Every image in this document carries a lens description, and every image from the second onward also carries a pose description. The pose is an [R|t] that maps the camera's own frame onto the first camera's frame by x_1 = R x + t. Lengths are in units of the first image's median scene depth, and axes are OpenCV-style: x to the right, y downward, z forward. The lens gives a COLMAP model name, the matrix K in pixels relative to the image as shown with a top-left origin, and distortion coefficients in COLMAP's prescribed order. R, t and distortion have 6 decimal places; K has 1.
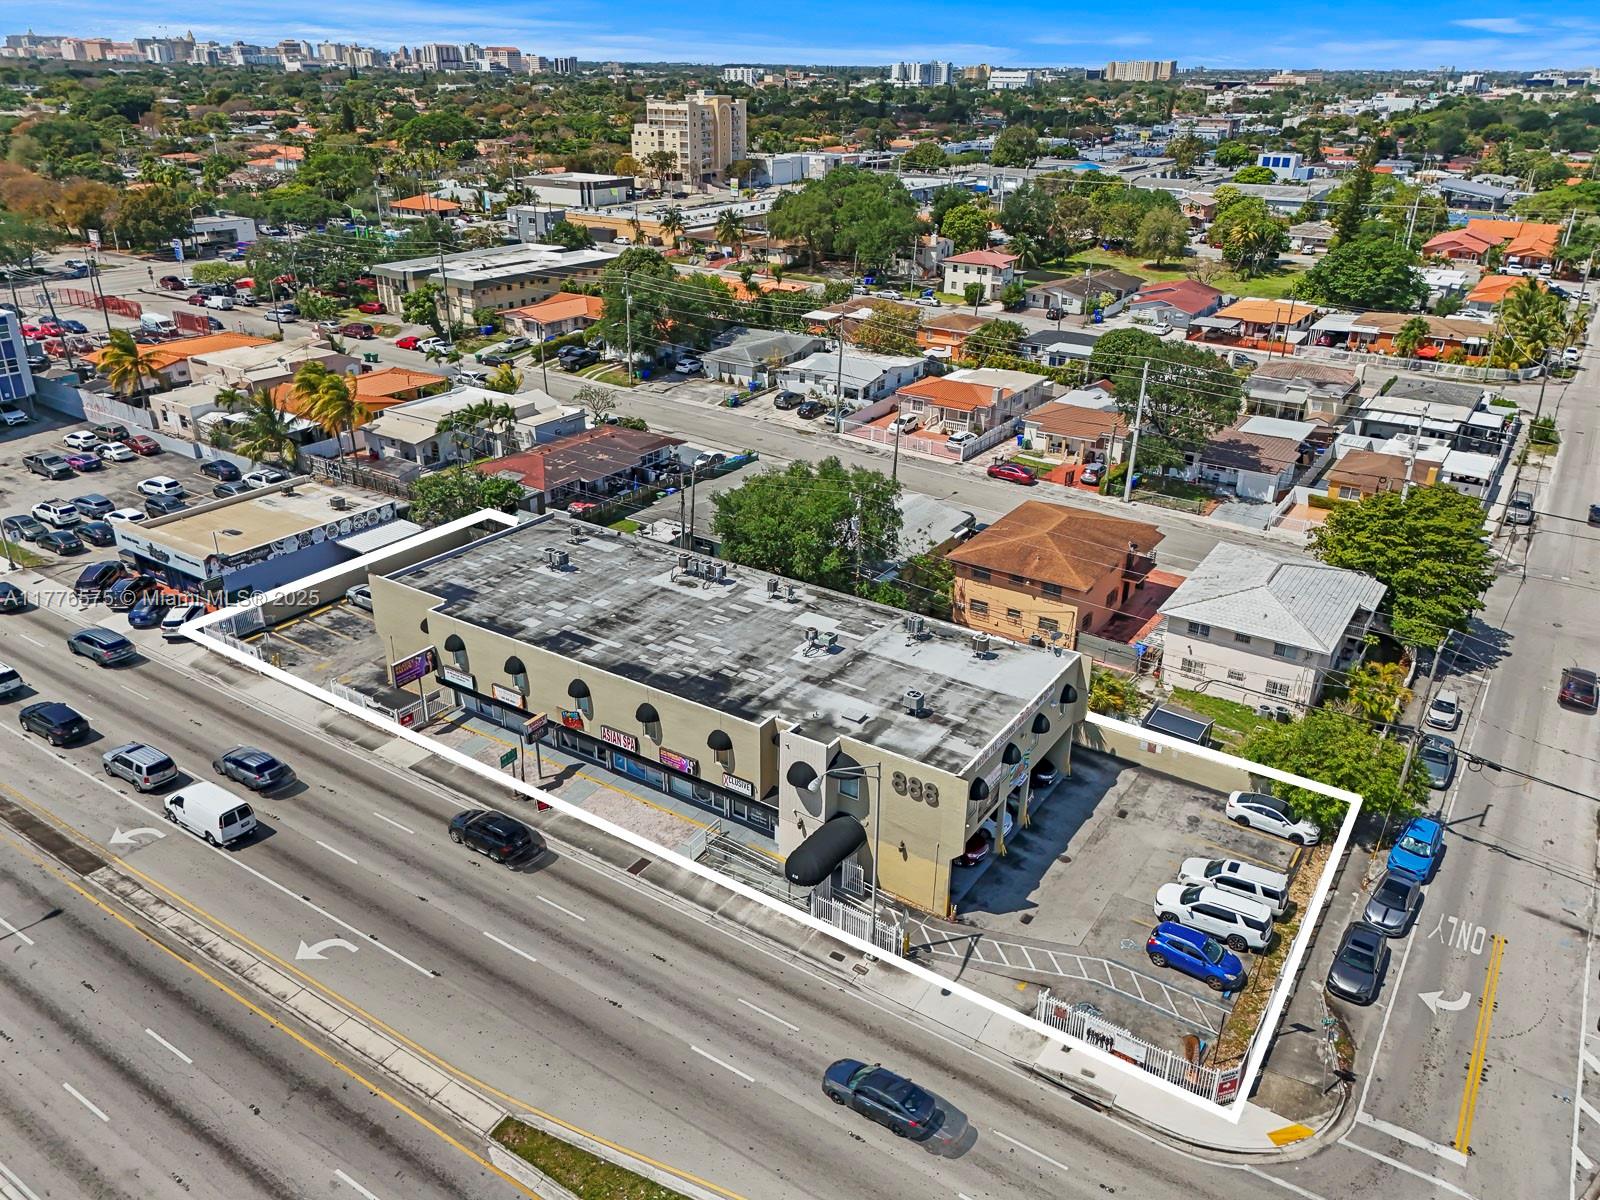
lens RADIAL K [[1186.9, 0, 800.0], [0, 1186.9, 600.0], [0, 0, 1]] dist [0.043443, -0.001292]
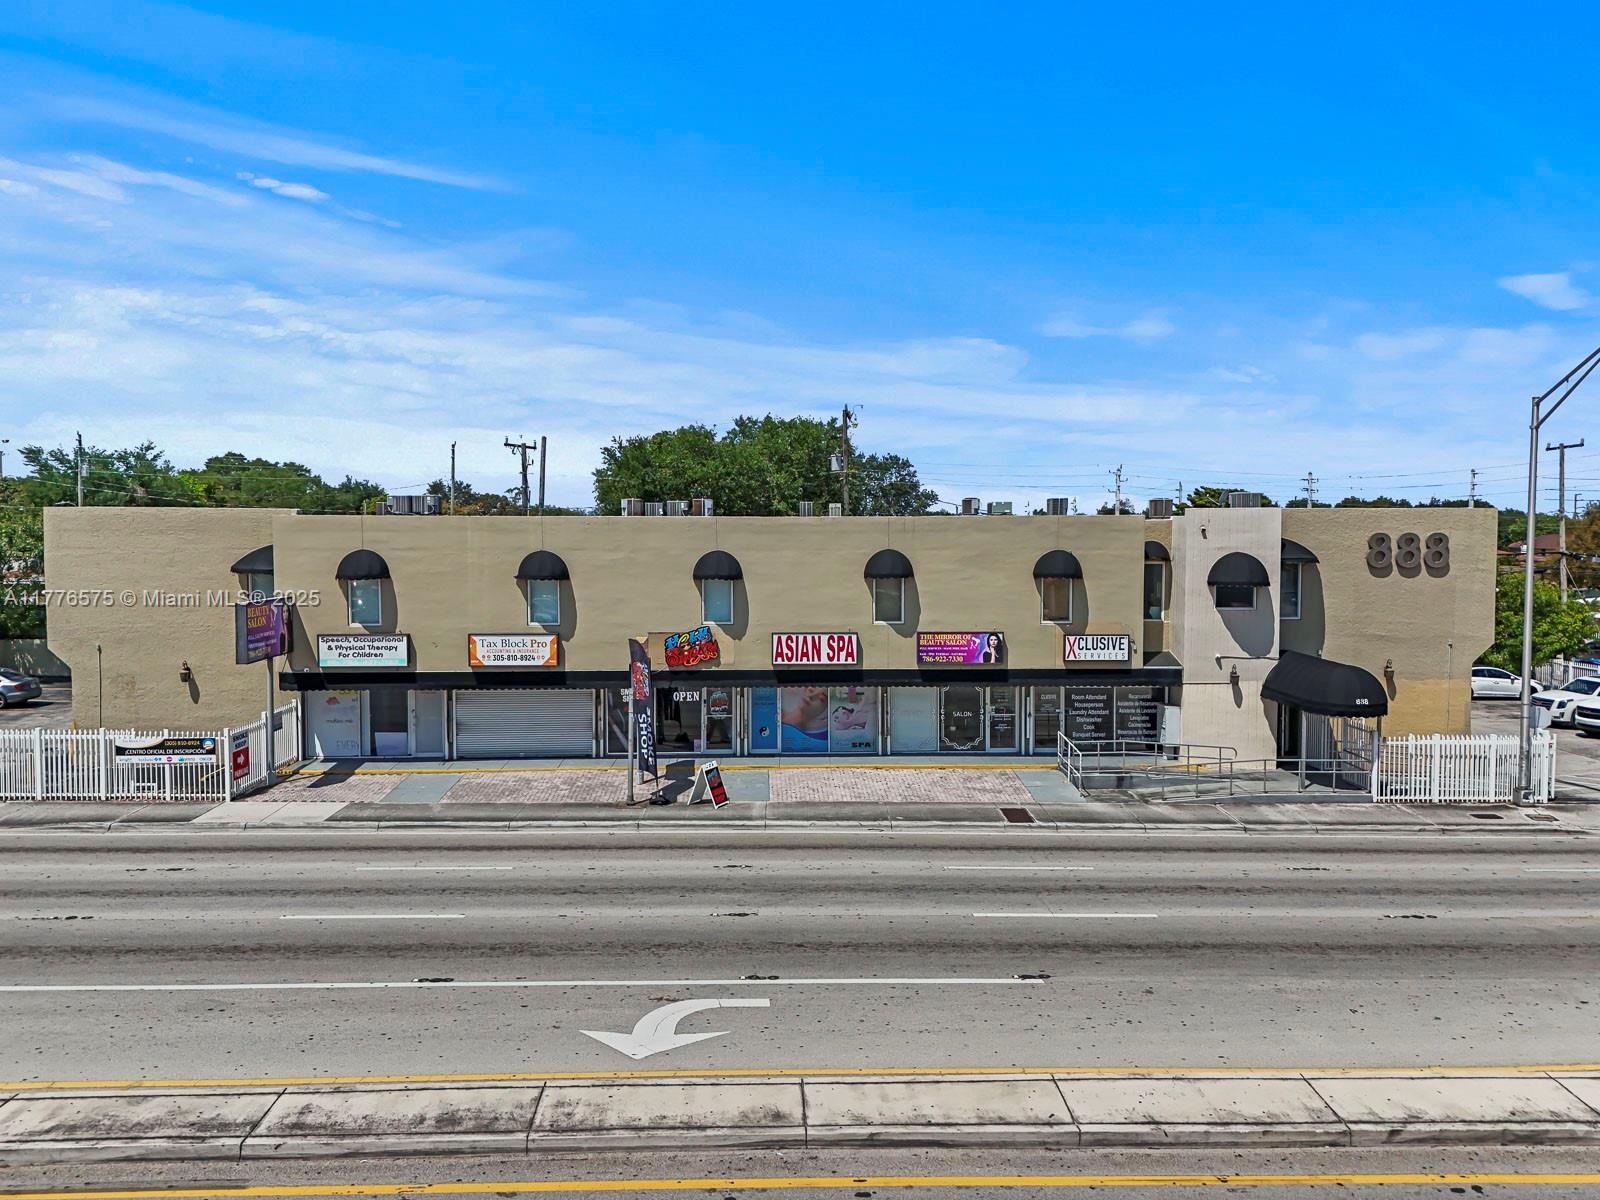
lens RADIAL K [[1186.9, 0, 800.0], [0, 1186.9, 600.0], [0, 0, 1]] dist [0.043443, -0.001292]
pose [[0.806606, -0.039024, 0.589799, -0.538162], [0.250585, 0.926291, -0.281411, 0.280463], [-0.535344, 0.374783, 0.756931, 0.705801]]
